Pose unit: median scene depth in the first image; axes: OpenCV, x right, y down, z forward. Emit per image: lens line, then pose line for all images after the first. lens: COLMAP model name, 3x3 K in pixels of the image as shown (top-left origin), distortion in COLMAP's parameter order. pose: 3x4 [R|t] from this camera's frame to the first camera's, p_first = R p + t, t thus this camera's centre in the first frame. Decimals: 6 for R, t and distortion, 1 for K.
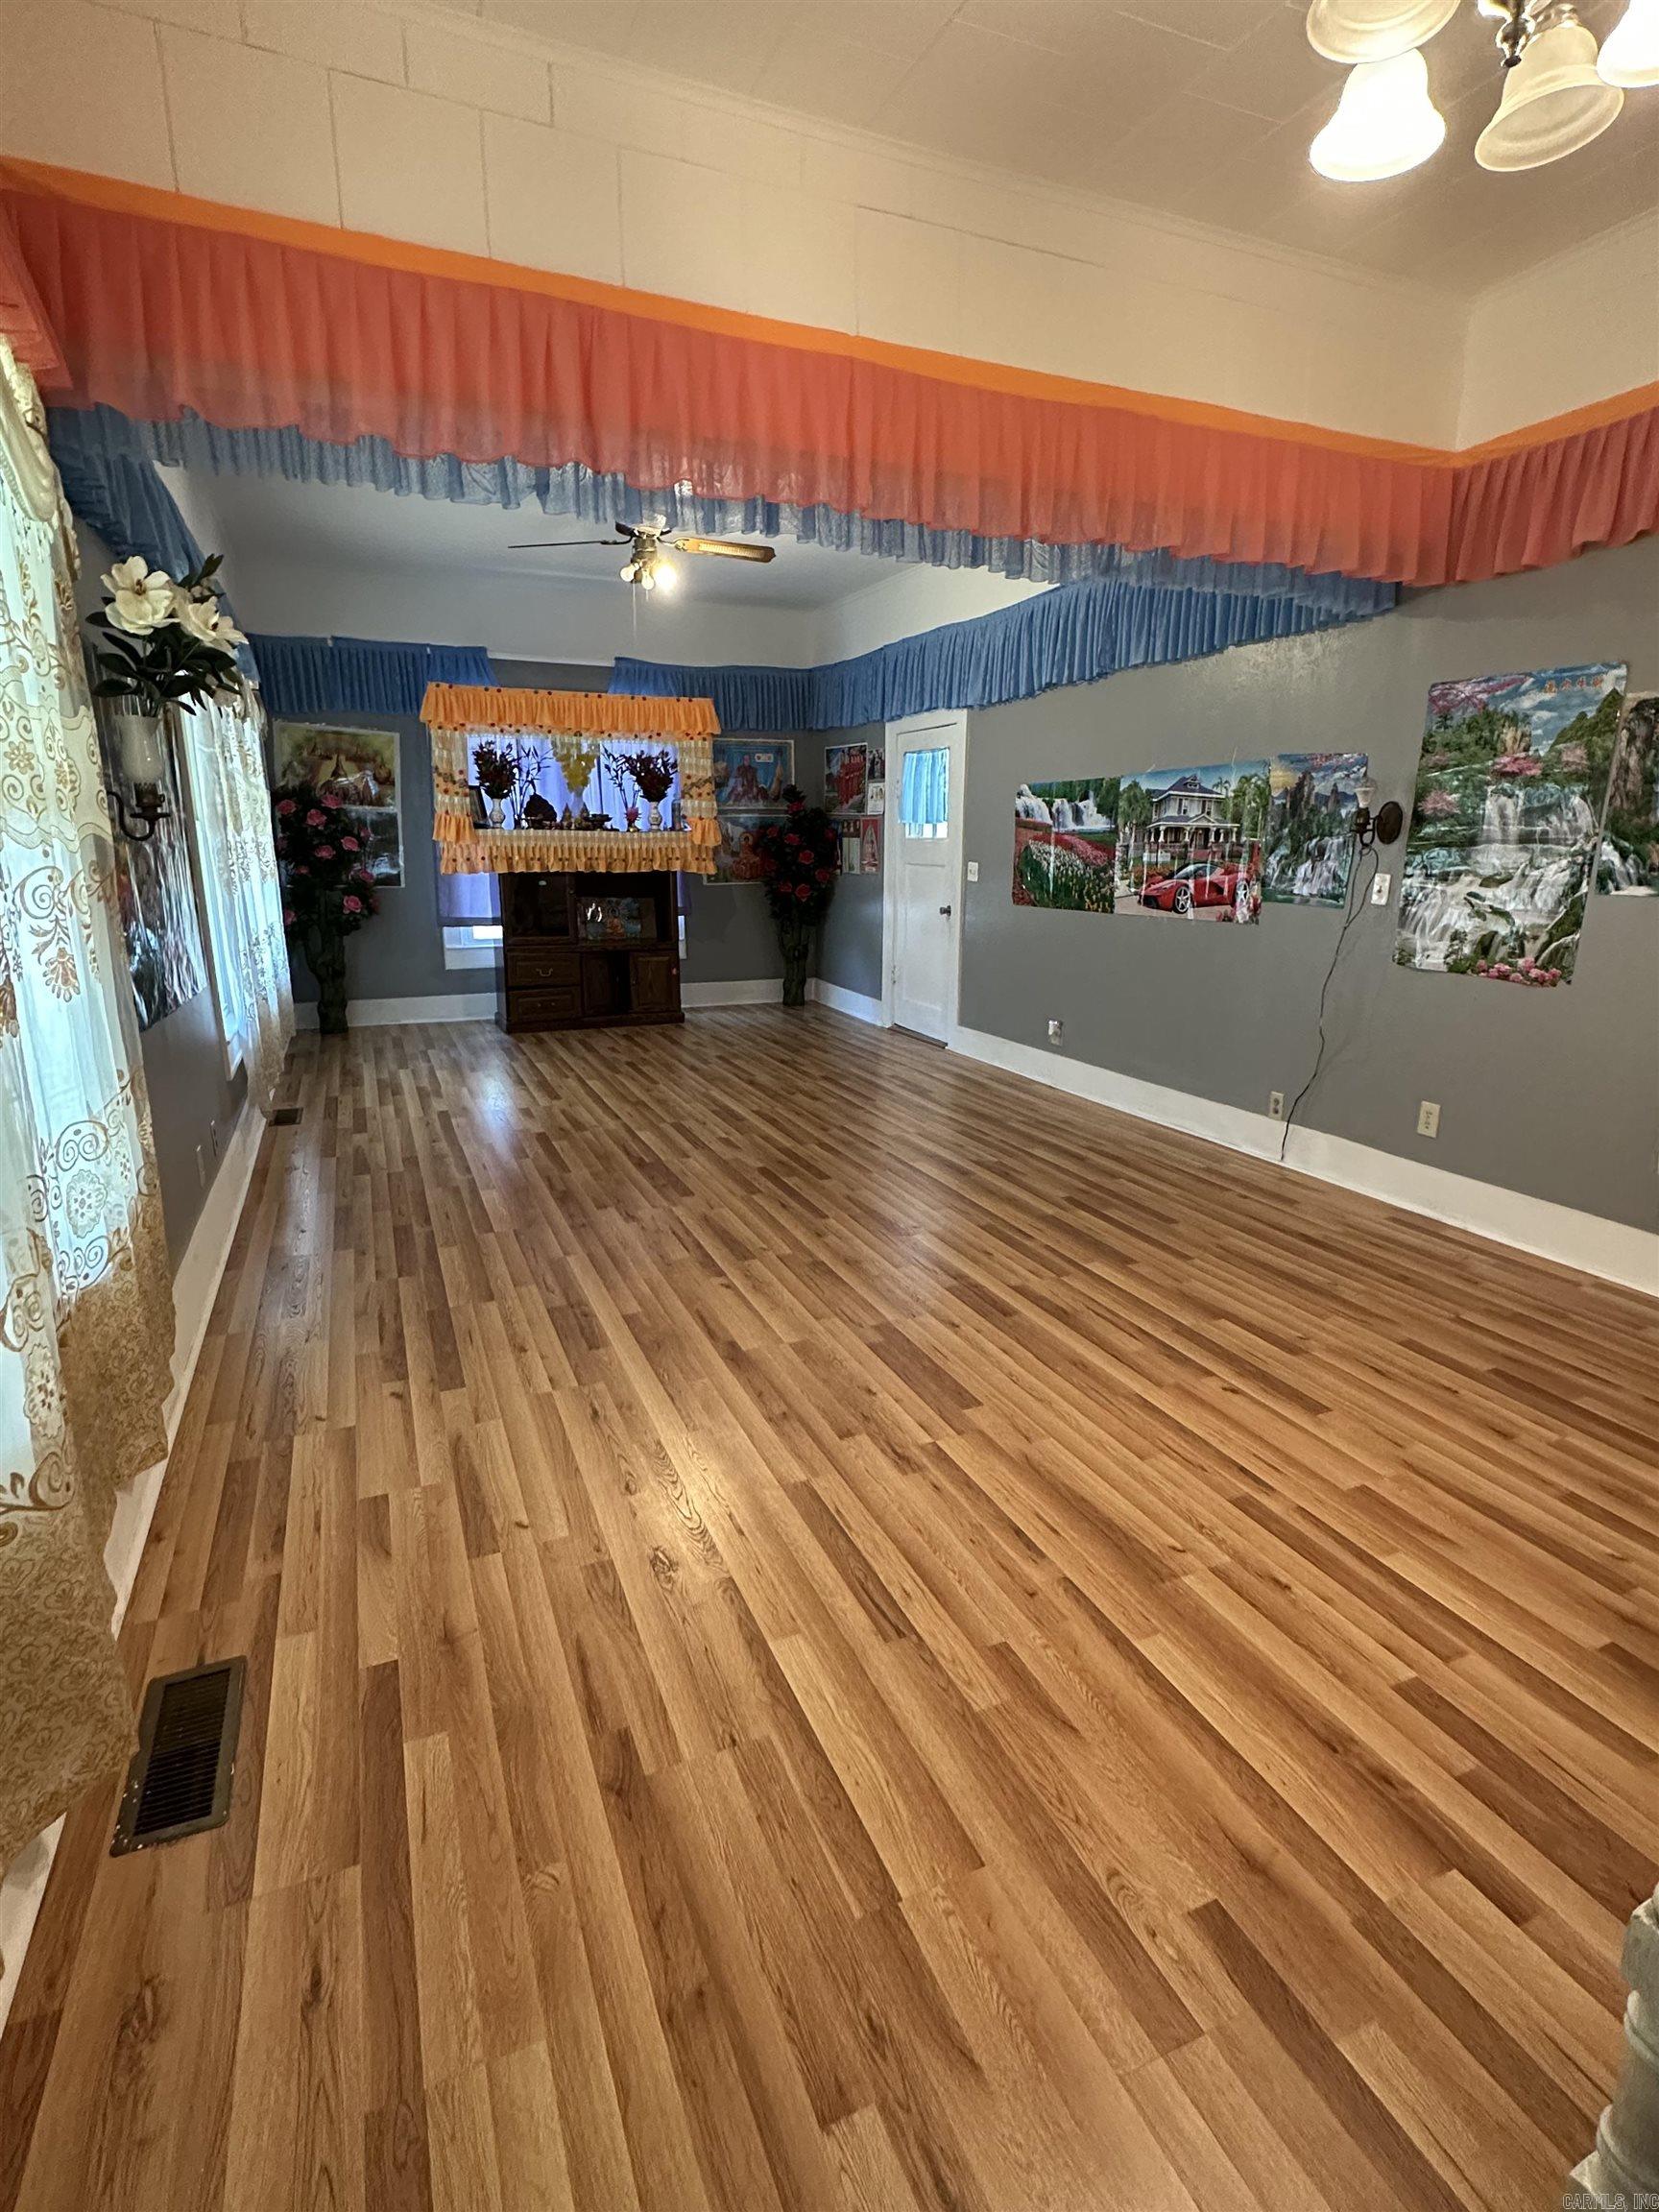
lens RADIAL K [[1091.5, 0, 828.0], [0, 1091.5, 1129.0], [0, 0, 1]] dist [-0.007286, -0.000186]
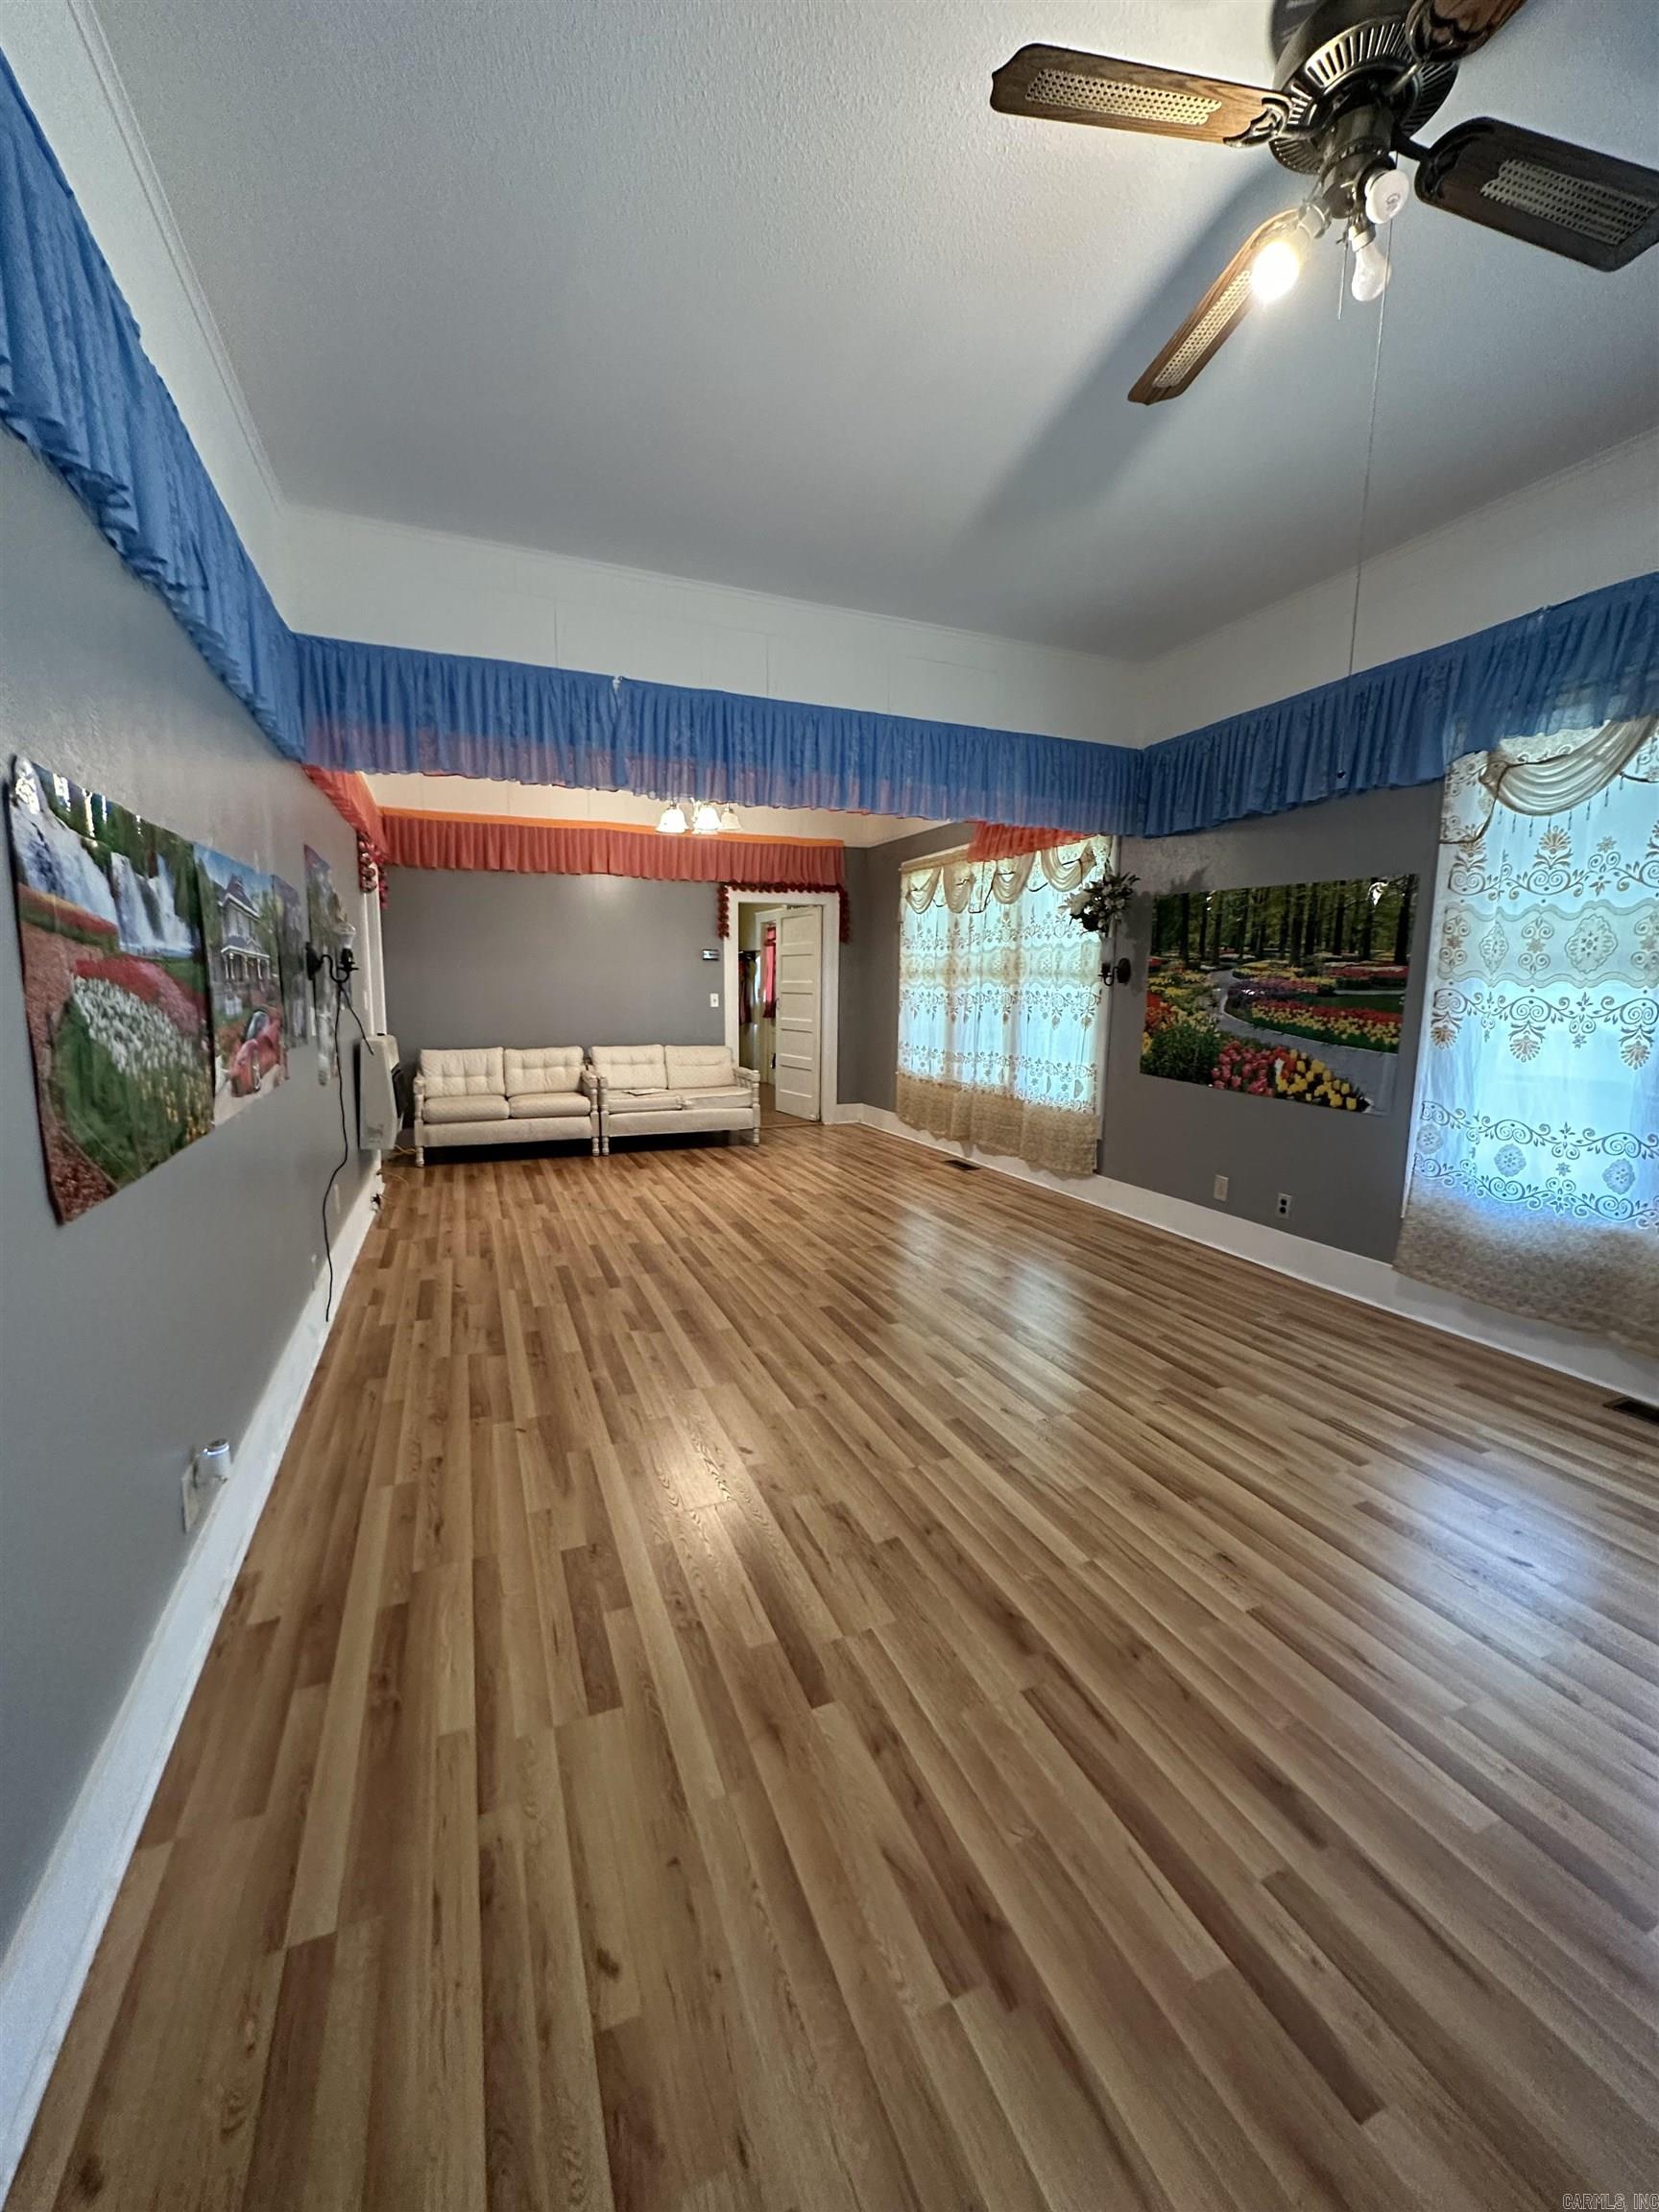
lens RADIAL K [[877.4, 0, 831.1], [0, 877.4, 1123.6], [0, 0, 1]] dist [0.001662, 0.000199]
pose [[-0.999874, -0.014256, 0.007032, -0.011002], [-0.010162, 0.913418, 0.406896, -0.454814], [-0.012224, 0.406773, -0.913448, 1.710809]]
